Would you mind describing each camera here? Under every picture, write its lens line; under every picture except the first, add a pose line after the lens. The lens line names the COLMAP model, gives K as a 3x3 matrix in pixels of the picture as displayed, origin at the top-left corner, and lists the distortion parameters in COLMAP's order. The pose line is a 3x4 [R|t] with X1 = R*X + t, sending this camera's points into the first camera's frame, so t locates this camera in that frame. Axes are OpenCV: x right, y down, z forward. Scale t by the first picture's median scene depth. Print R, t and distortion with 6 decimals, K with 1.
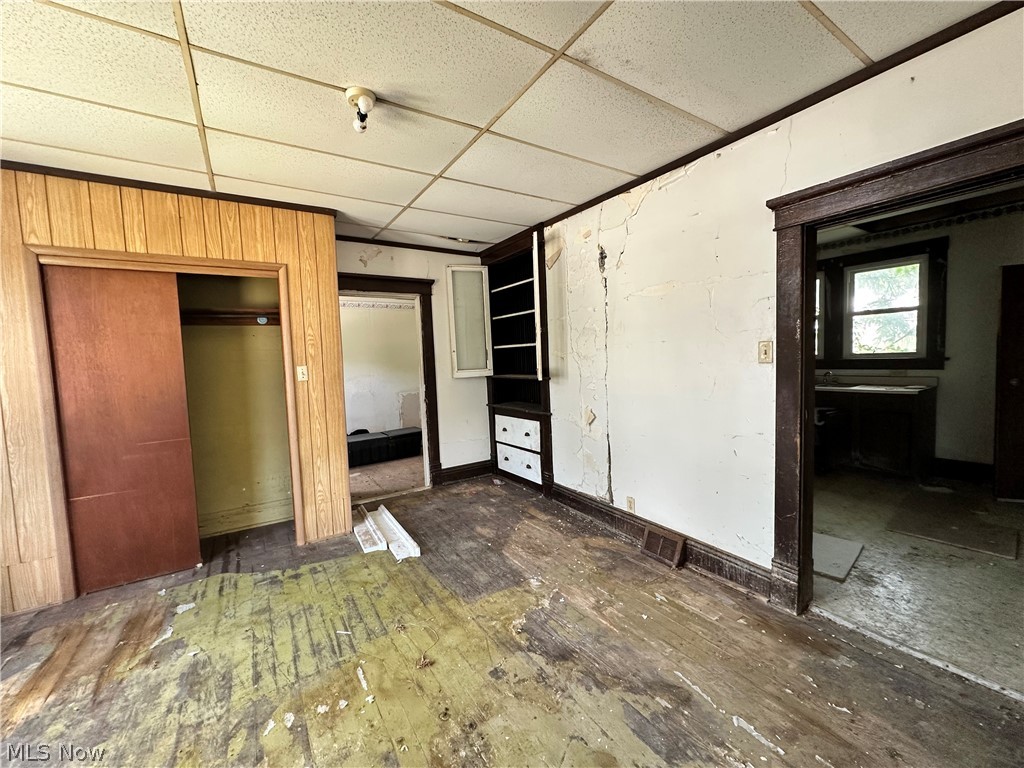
lens RADIAL K [[409.4, 0, 515.0], [0, 409.4, 384.7], [0, 0, 1]] dist [0.000572, -0.000078]
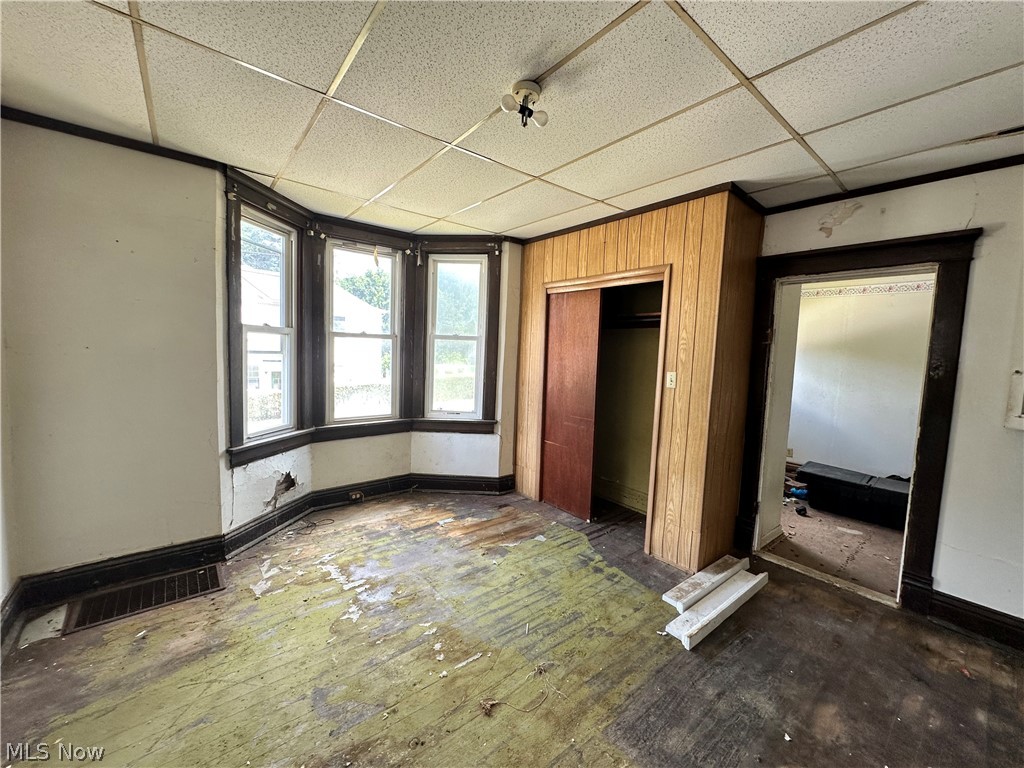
lens RADIAL K [[409.4, 0, 509.3], [0, 409.4, 384.8], [0, 0, 1]] dist [0.000572, -0.000078]
pose [[0.106511, 0.128806, -0.985933, 0.369602], [-0.106579, 0.987340, 0.117476, -0.089131], [0.988583, 0.092567, 0.118891, 0.541703]]
